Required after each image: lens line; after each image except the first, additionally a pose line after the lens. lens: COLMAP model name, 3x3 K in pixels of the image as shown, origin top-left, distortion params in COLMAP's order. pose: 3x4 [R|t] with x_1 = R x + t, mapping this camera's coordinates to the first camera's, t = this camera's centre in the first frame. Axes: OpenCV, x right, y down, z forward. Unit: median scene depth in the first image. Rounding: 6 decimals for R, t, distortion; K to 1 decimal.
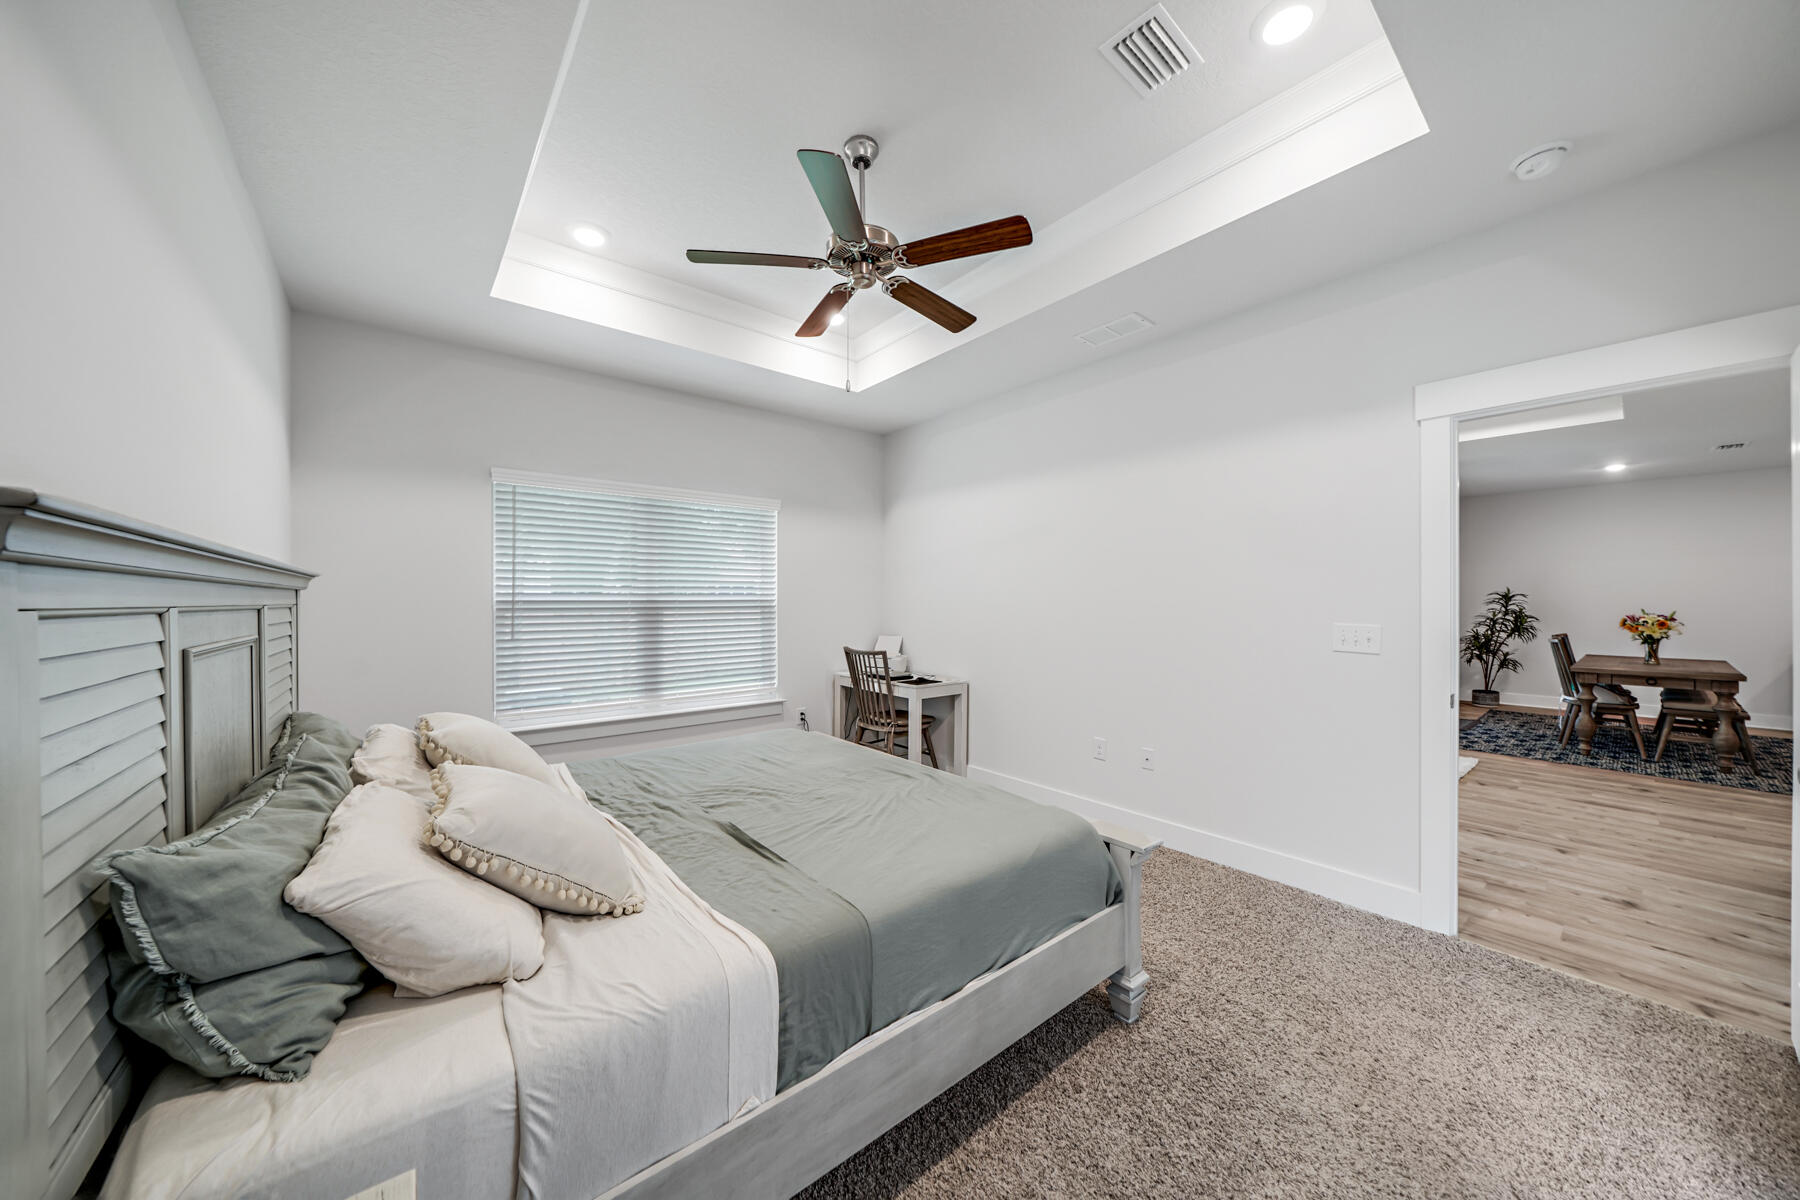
lens RADIAL K [[627.4, 0, 898.6], [0, 627.4, 600.6], [0, 0, 1]] dist [-0.007679, -0.000065]
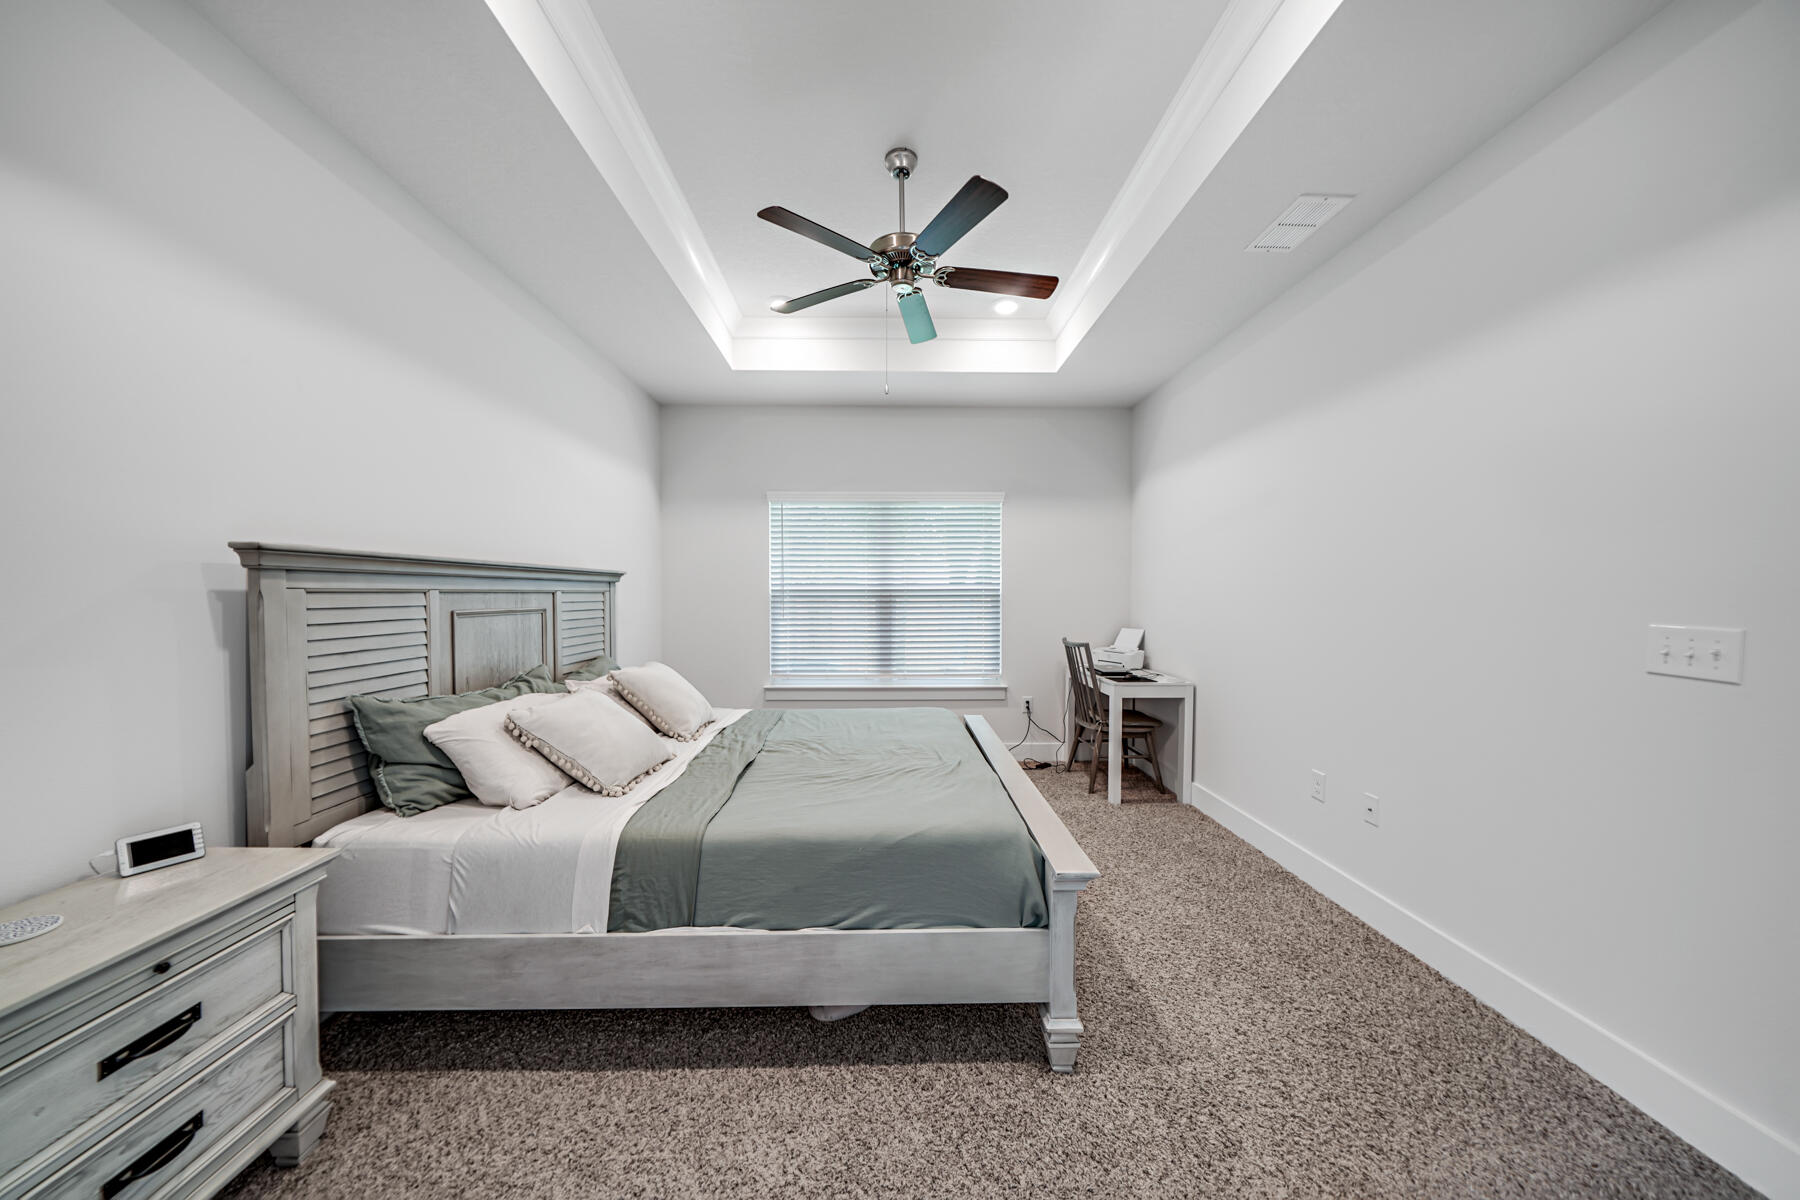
lens RADIAL K [[622.3, 0, 884.4], [0, 622.3, 604.5], [0, 0, 1]] dist [-0.006783, -0.000113]
pose [[0.778736, 0.011360, -0.627249, 0.720149], [0.000208, 0.999831, 0.018367, 0.012304], [0.627351, -0.014434, 0.778603, 0.188796]]
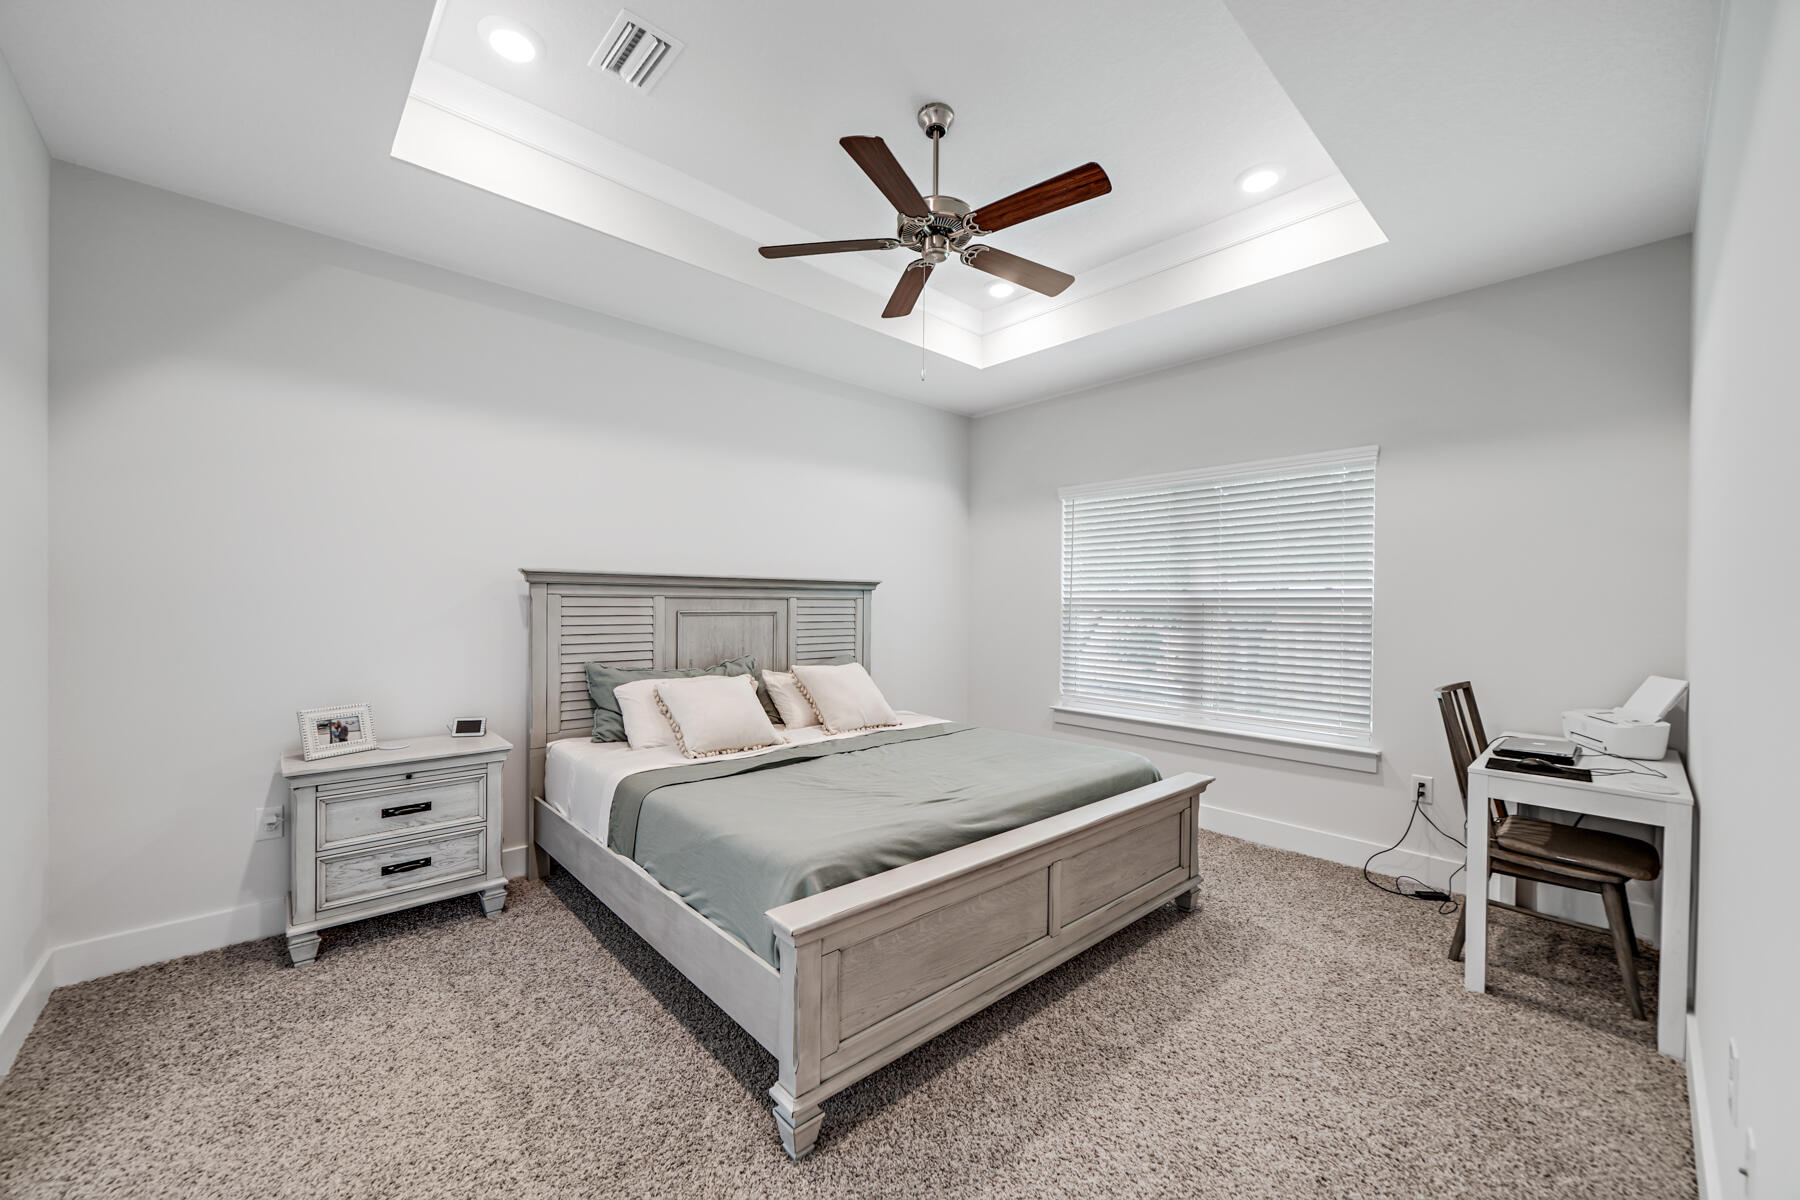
lens RADIAL K [[679.1, 0, 874.4], [0, 679.1, 603.5], [0, 0, 1]] dist [-0.002619, -0.000067]
pose [[0.034976, 0.002420, -0.999385, 1.188131], [-0.007688, 0.999968, 0.002152, 0.018751], [0.999359, 0.007608, 0.034993, 1.075270]]
